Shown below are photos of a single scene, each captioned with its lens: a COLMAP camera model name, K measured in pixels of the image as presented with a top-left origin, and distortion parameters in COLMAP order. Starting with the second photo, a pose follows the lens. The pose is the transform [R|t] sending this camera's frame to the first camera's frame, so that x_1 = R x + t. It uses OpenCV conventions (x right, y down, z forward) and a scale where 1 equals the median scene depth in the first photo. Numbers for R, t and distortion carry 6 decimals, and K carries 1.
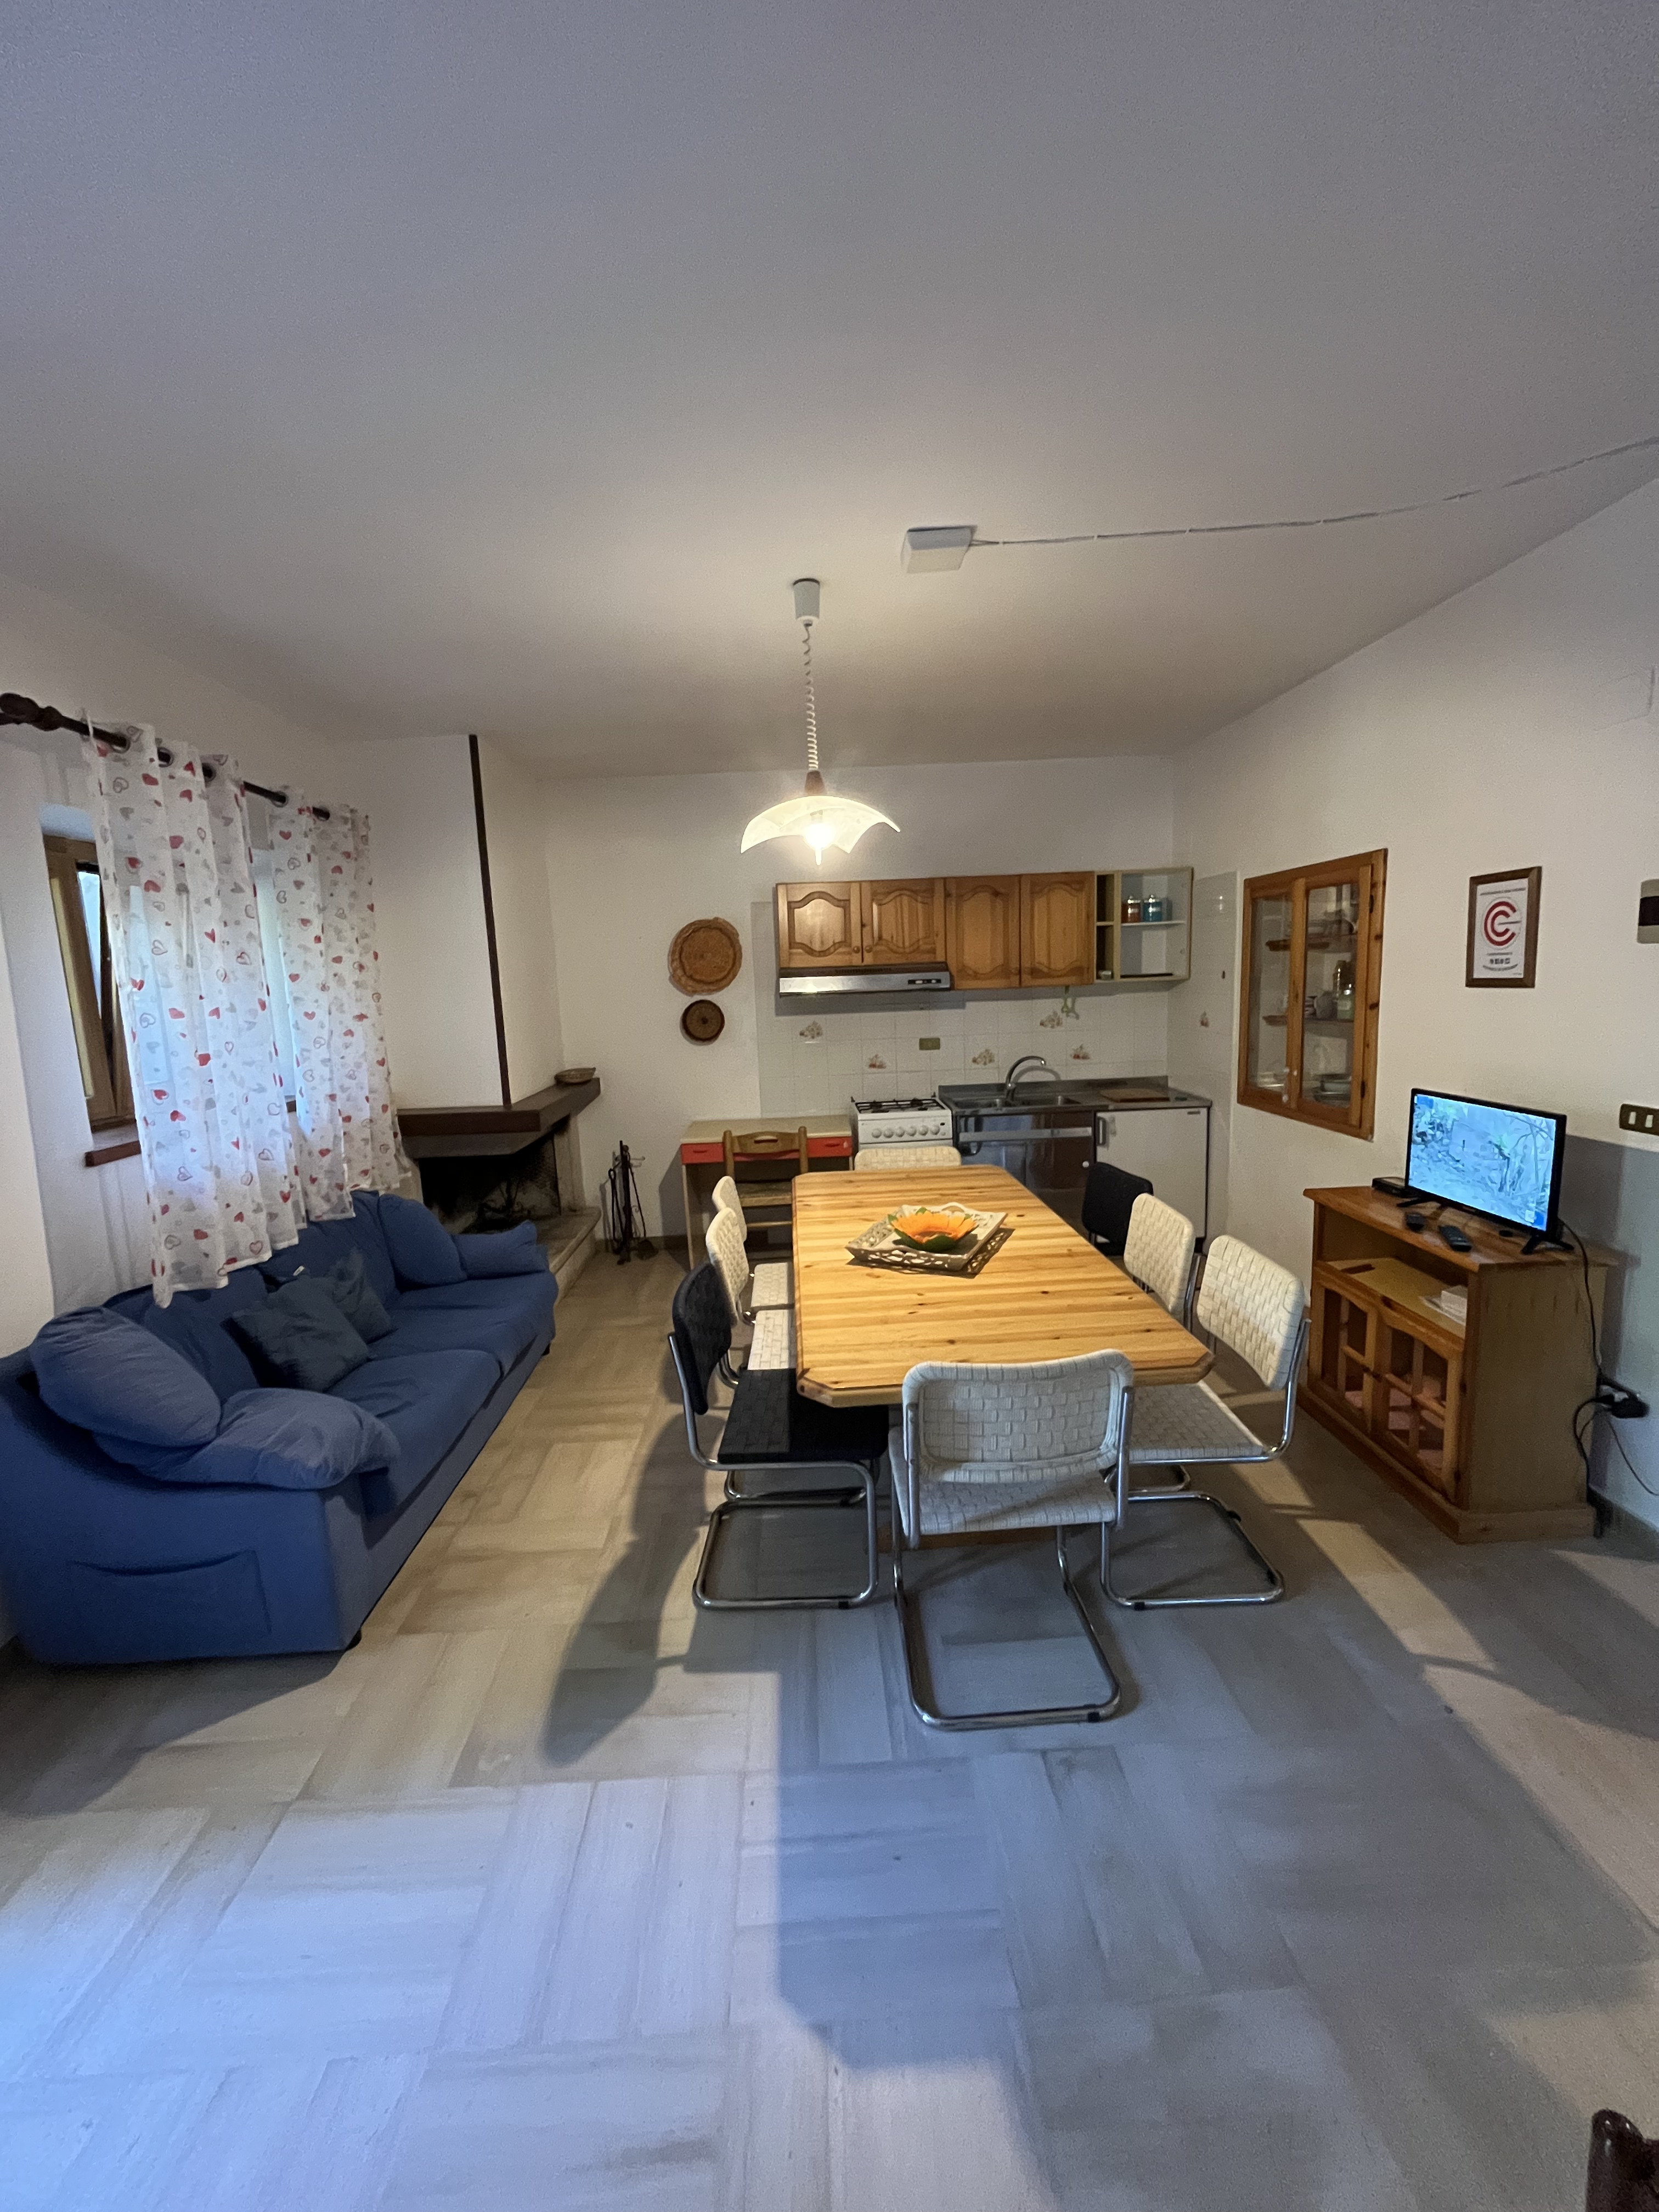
lens RADIAL K [[894.3, 0, 827.6], [0, 894.3, 1106.0], [0, 0, 1]] dist [-0.011004, -0.000225]
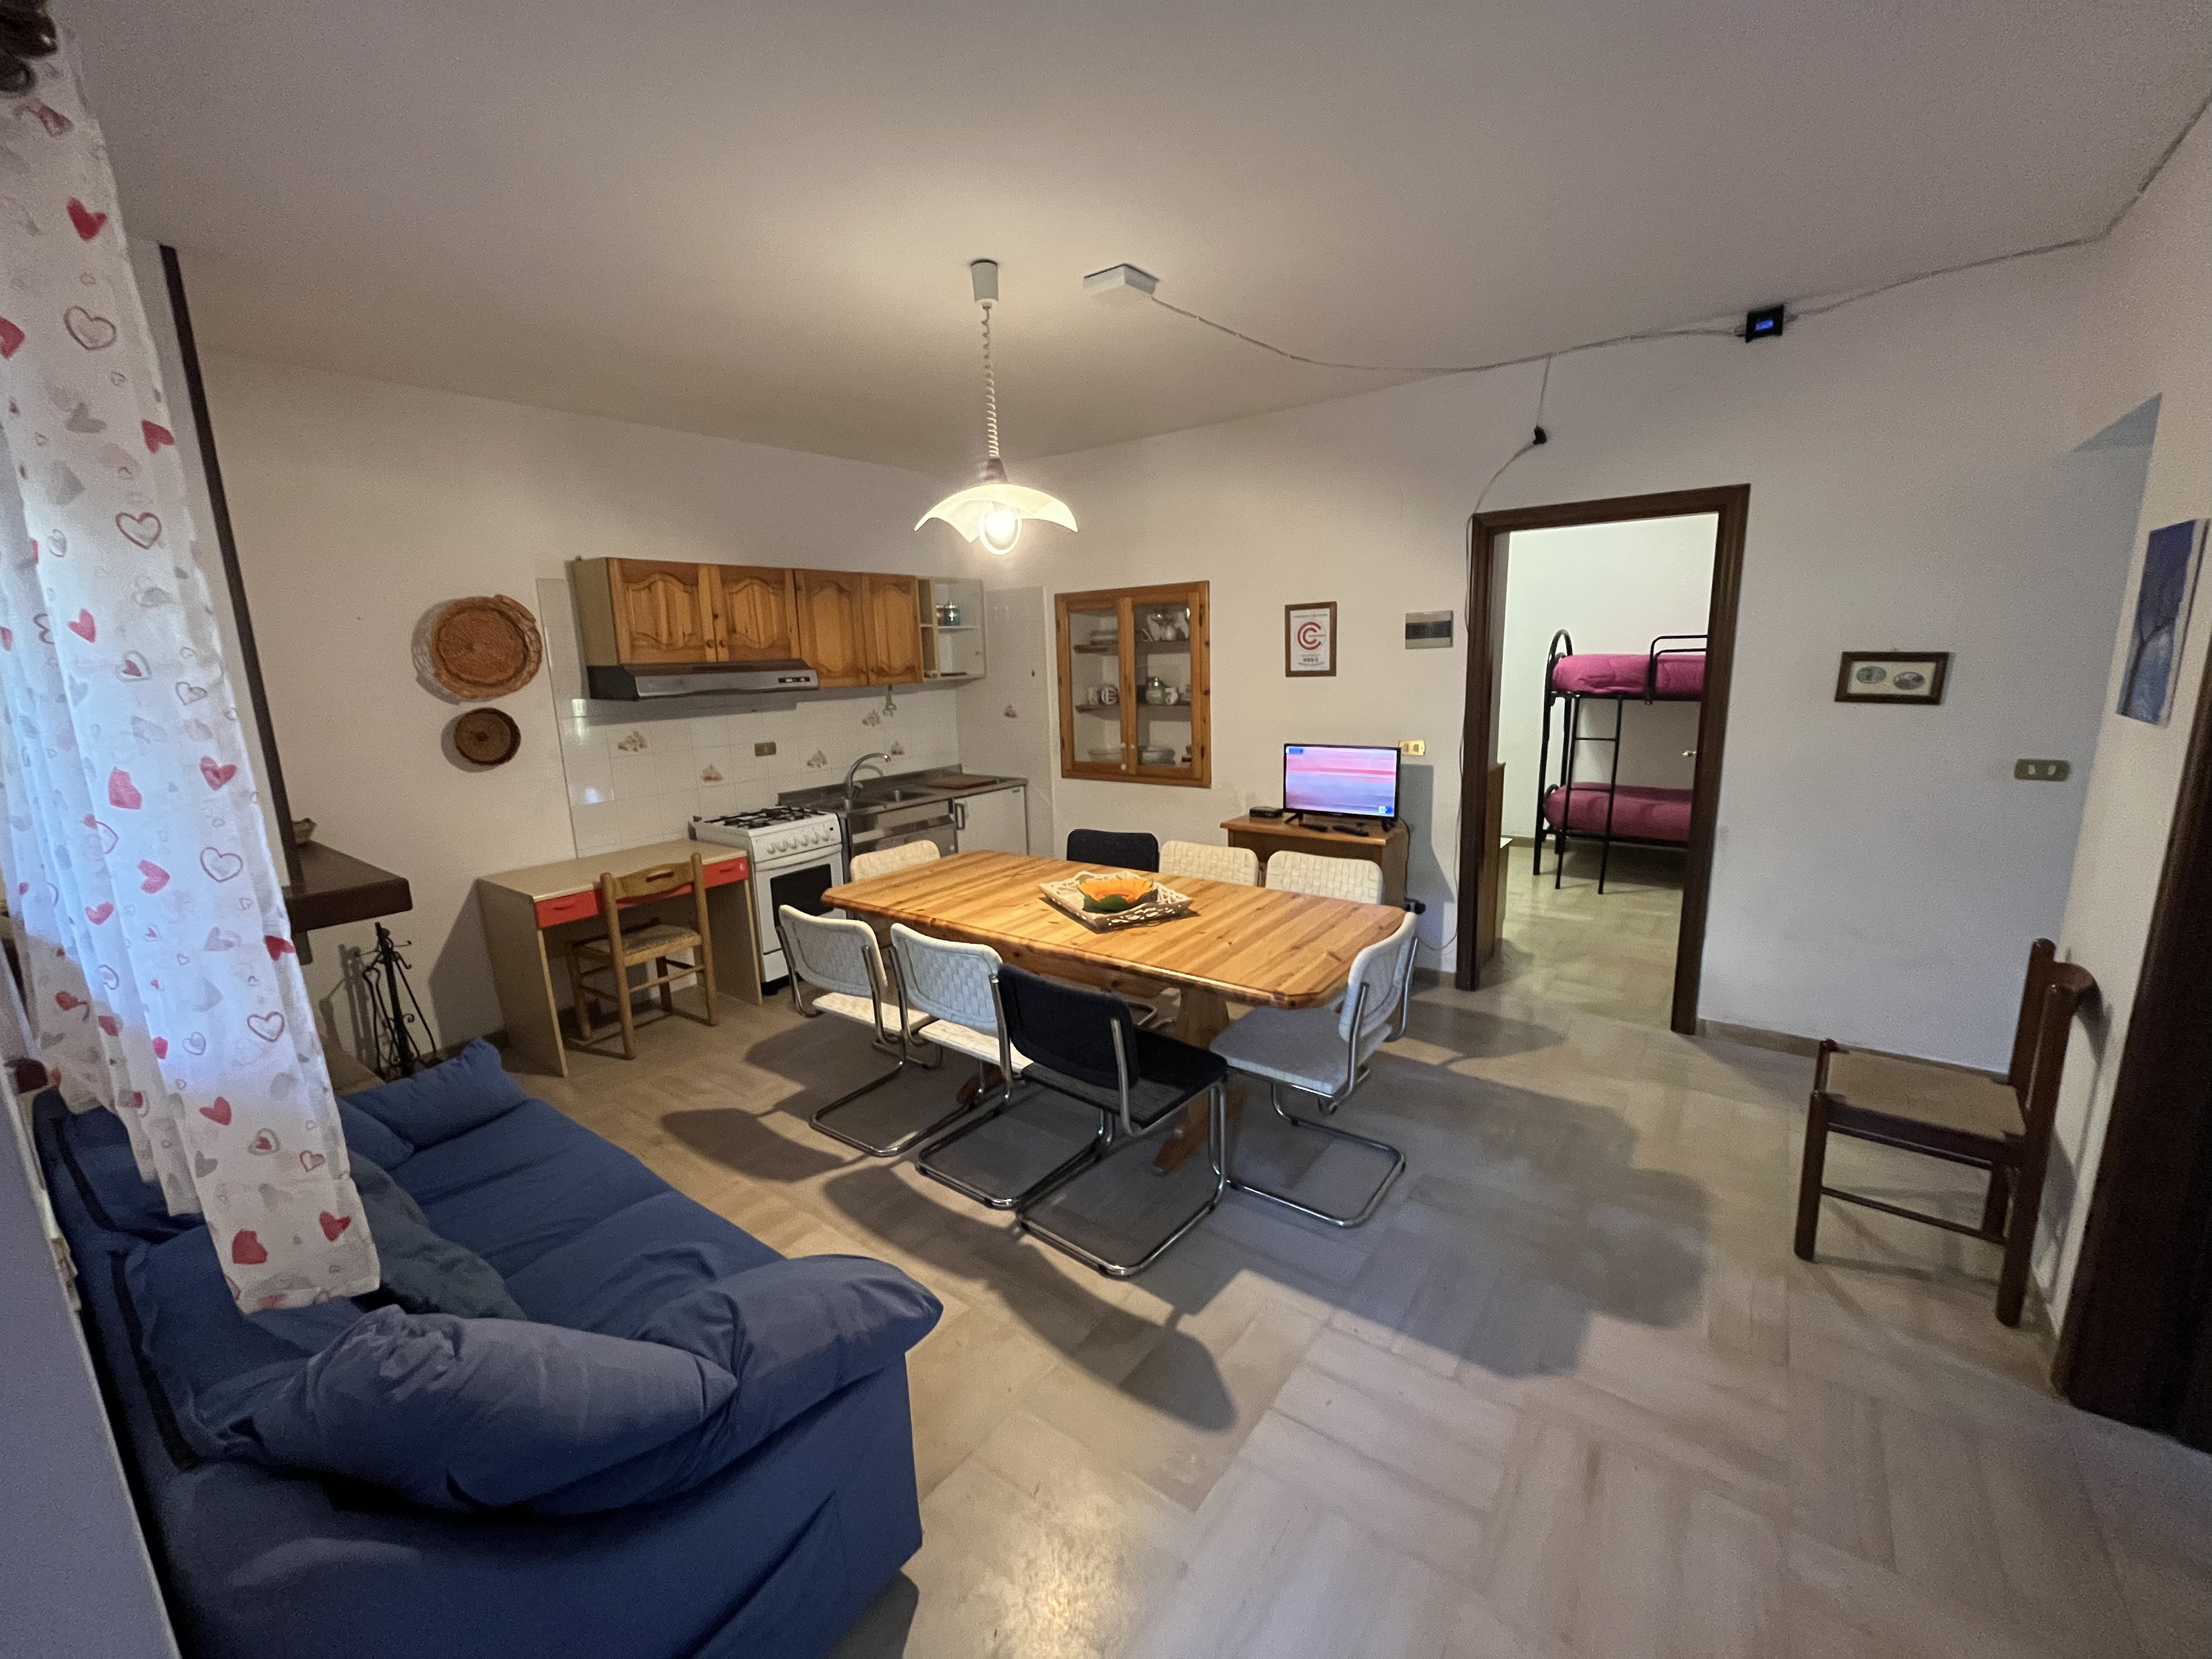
lens RADIAL K [[894.3, 0, 1110.7], [0, 894.3, 828.9], [0, 0, 1]] dist [-0.011004, -0.000225]
pose [[0.616961, -0.132387, 0.775779, -0.481187], [0.120964, 0.989988, 0.072742, -0.015096], [-0.777642, 0.048963, 0.626798, 0.188941]]
